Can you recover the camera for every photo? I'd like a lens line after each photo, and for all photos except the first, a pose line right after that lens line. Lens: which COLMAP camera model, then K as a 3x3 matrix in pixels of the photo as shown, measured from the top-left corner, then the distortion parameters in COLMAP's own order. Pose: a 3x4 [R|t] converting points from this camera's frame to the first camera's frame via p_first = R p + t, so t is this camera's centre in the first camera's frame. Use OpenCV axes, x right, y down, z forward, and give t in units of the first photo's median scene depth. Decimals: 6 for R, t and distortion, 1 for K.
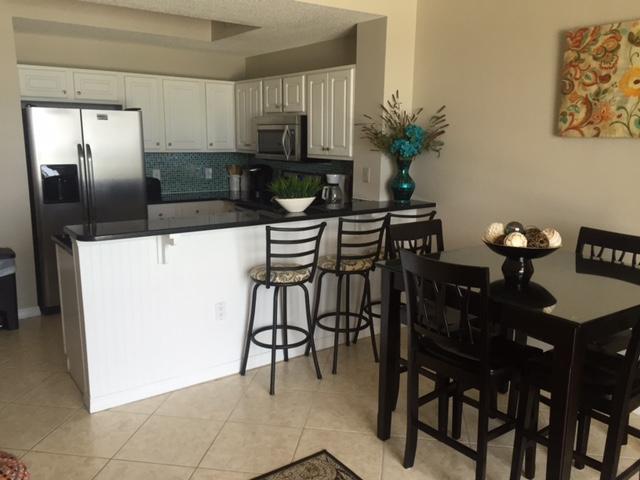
lens RADIAL K [[549.0, 0, 321.0], [0, 549.0, 242.2], [0, 0, 1]] dist [0.082600, -0.100819]
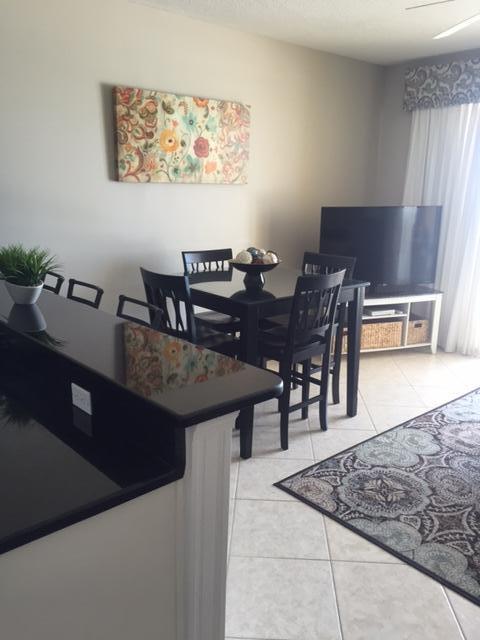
lens RADIAL K [[549.0, 0, 237.5], [0, 549.0, 325.2], [0, 0, 1]] dist [0.082600, -0.100819]
pose [[-0.100377, -0.260991, 0.960108, -0.776618], [0.176371, 0.945032, 0.275332, -0.183838], [-0.979192, 0.196973, -0.048828, 0.889265]]
